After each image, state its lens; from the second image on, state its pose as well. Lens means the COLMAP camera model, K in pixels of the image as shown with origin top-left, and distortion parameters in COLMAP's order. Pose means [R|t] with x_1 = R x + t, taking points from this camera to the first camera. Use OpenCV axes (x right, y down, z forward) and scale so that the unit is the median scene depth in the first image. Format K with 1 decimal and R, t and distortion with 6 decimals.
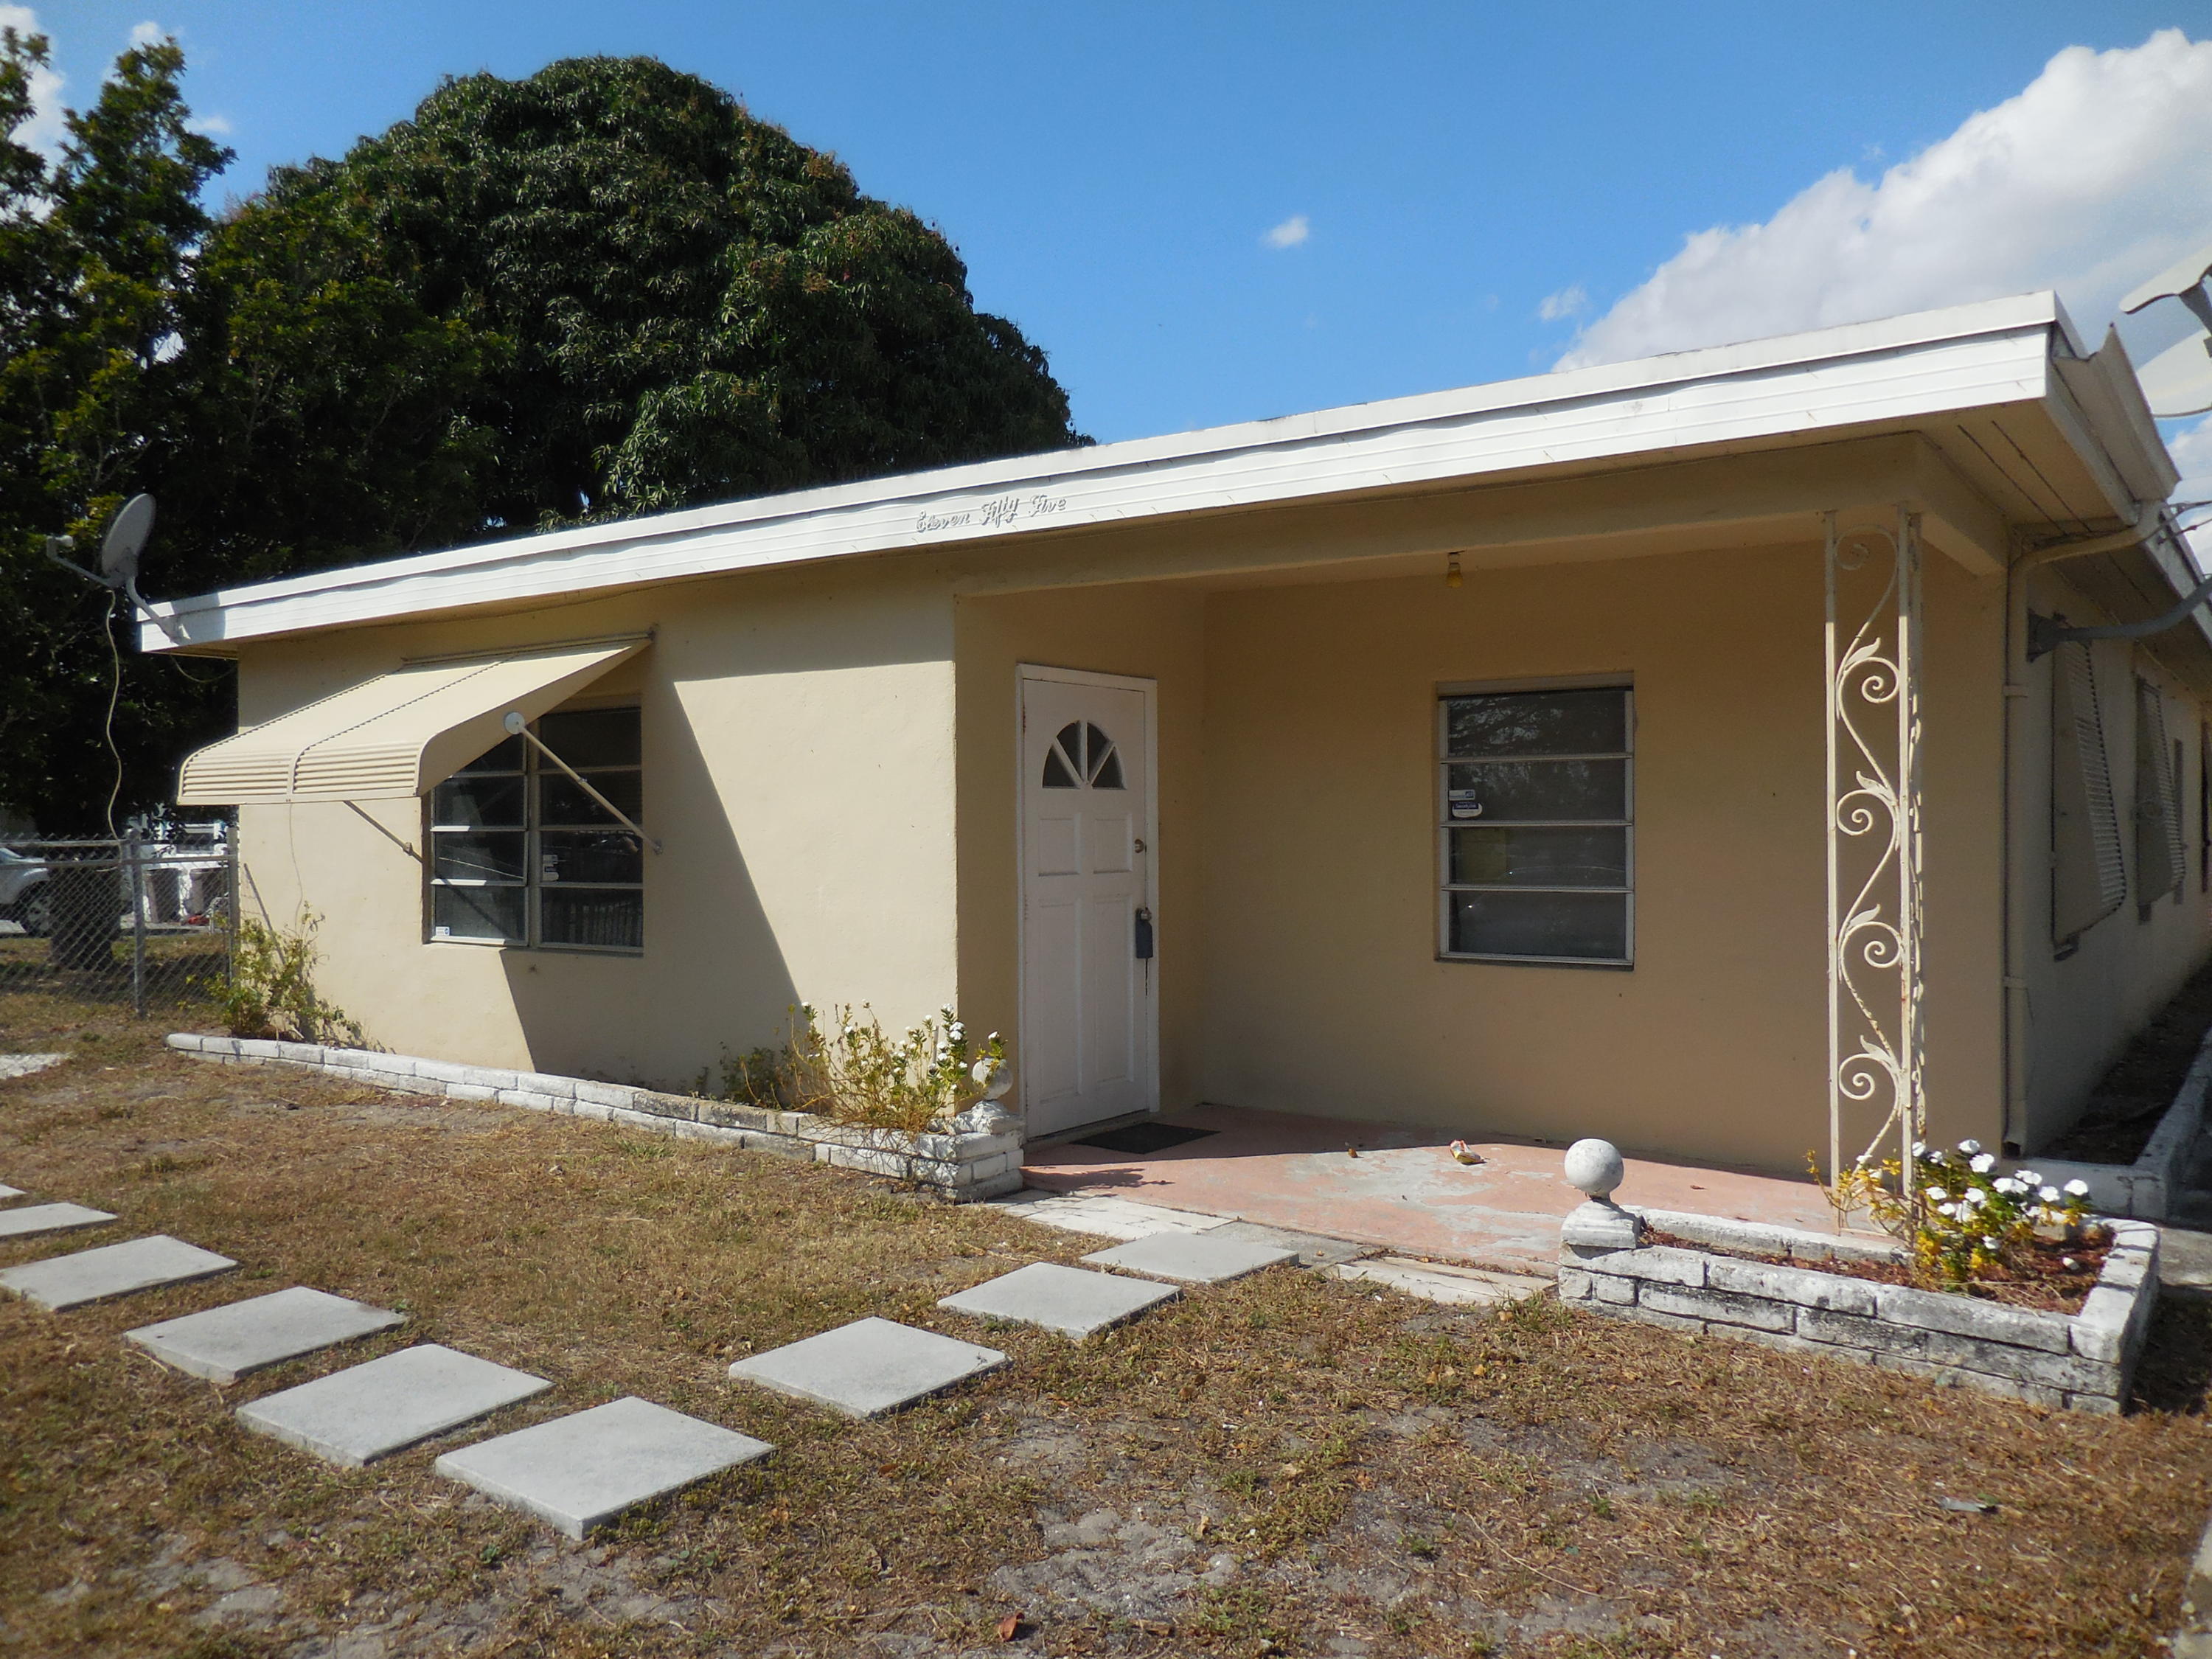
lens RADIAL K [[1682.4, 0, 1103.2], [0, 1682.4, 836.5], [0, 0, 1]] dist [-0.005740, 0.019540]
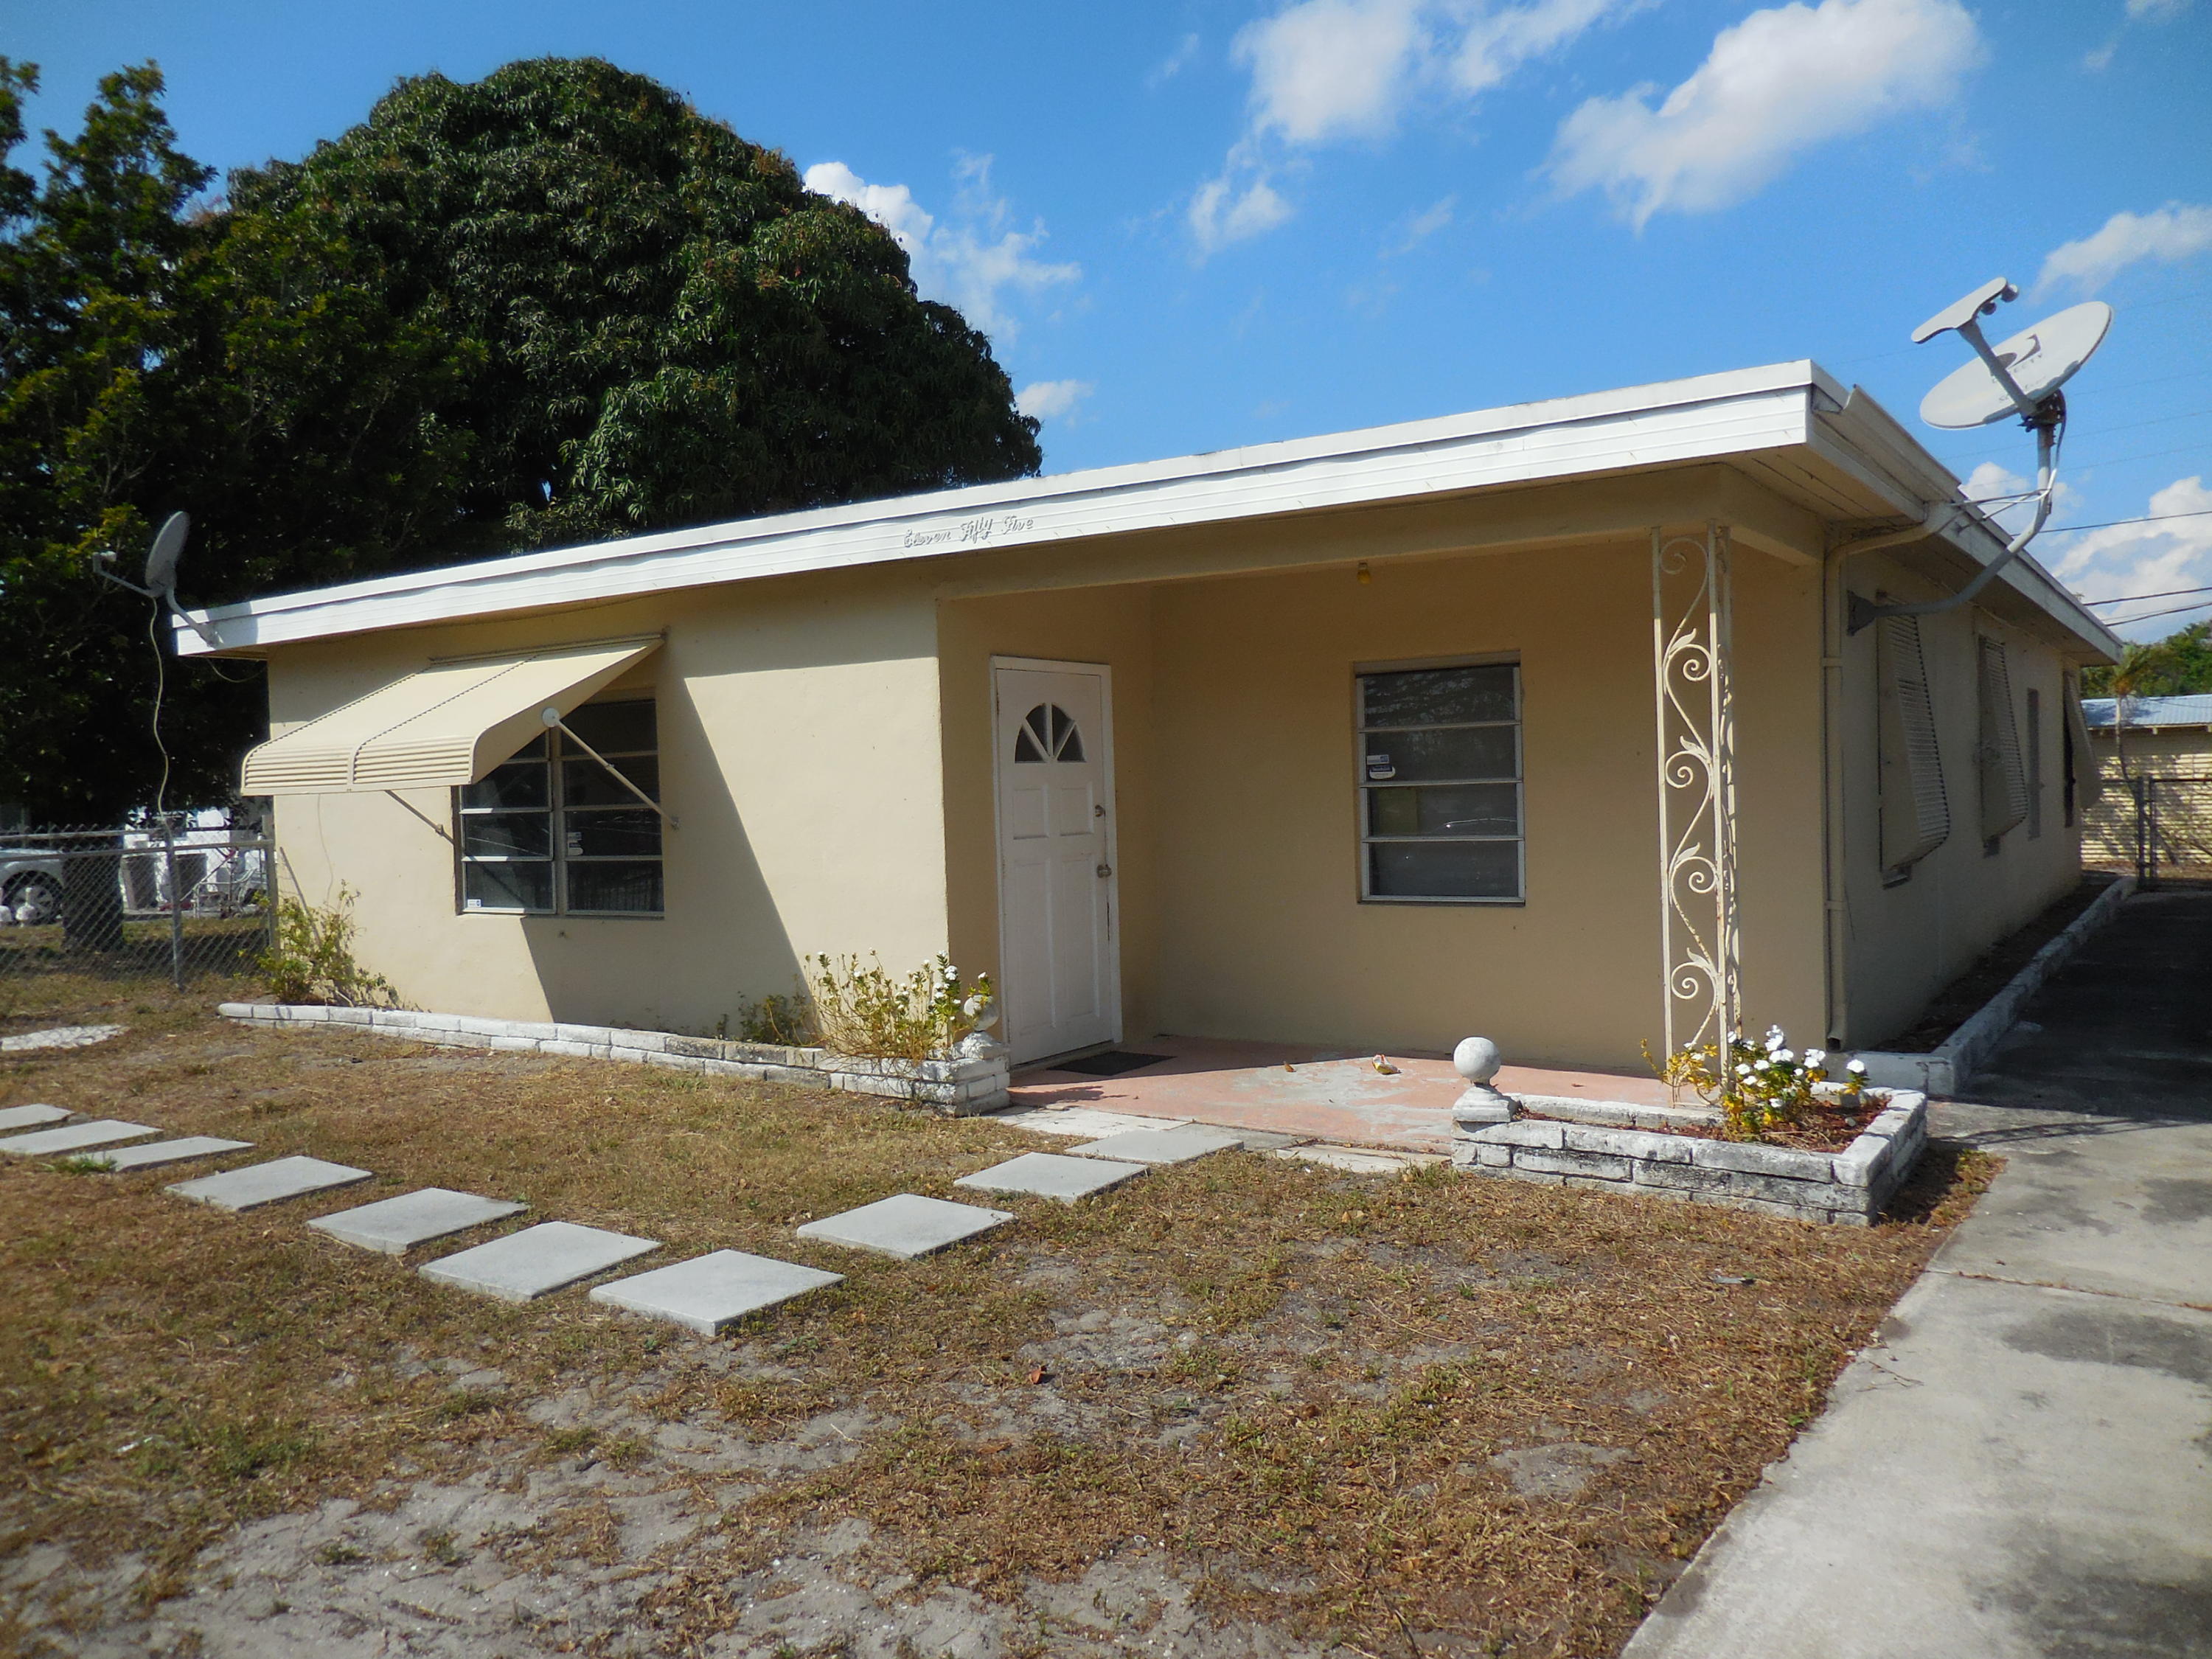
lens RADIAL K [[1657.3, 0, 1108.8], [0, 1657.3, 845.7], [0, 0, 1]] dist [-0.003301, 0.134591]
pose [[0.999069, -0.026547, 0.033997, -0.012242], [0.025620, 0.999296, 0.027393, -0.001487], [-0.034700, -0.026497, 0.999046, -0.141843]]
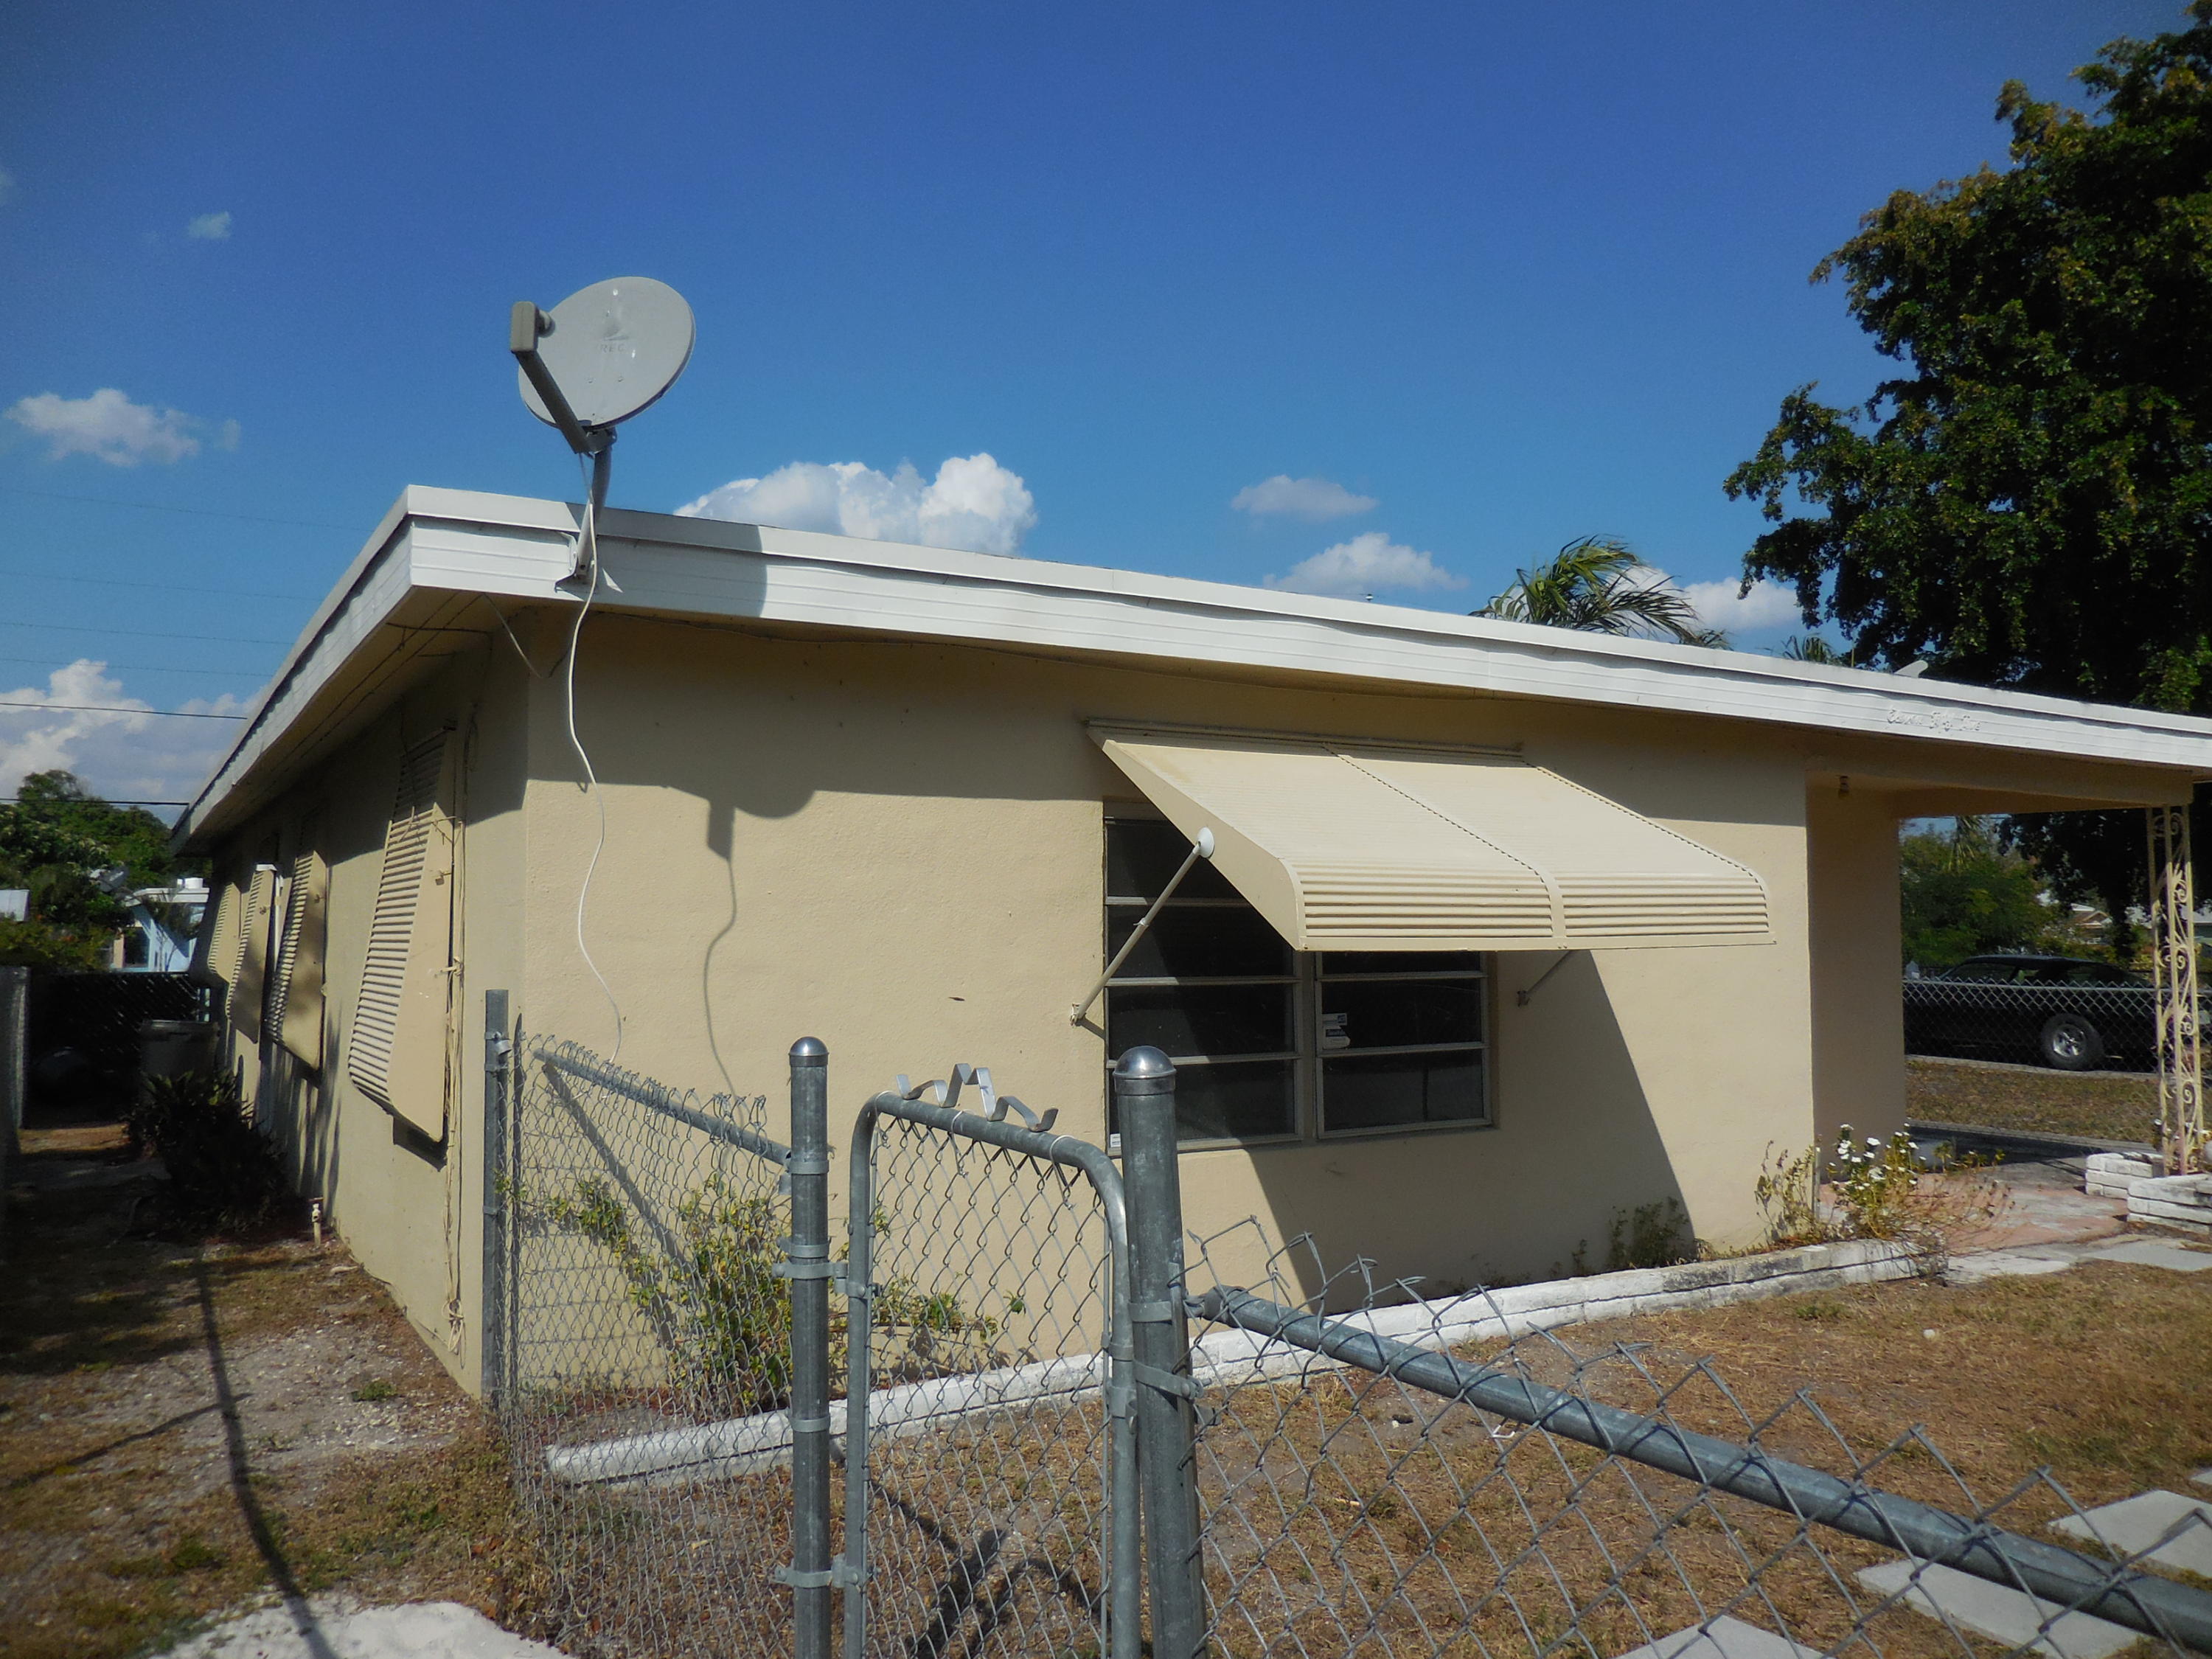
lens RADIAL K [[1682.4, 0, 1103.2], [0, 1682.4, 836.5], [0, 0, 1]] dist [-0.005740, 0.019540]
pose [[0.381509, 0.052634, 0.922865, -1.277437], [0.001373, 0.998344, -0.057507, -0.030151], [-0.924364, 0.023206, 0.380805, 0.961400]]
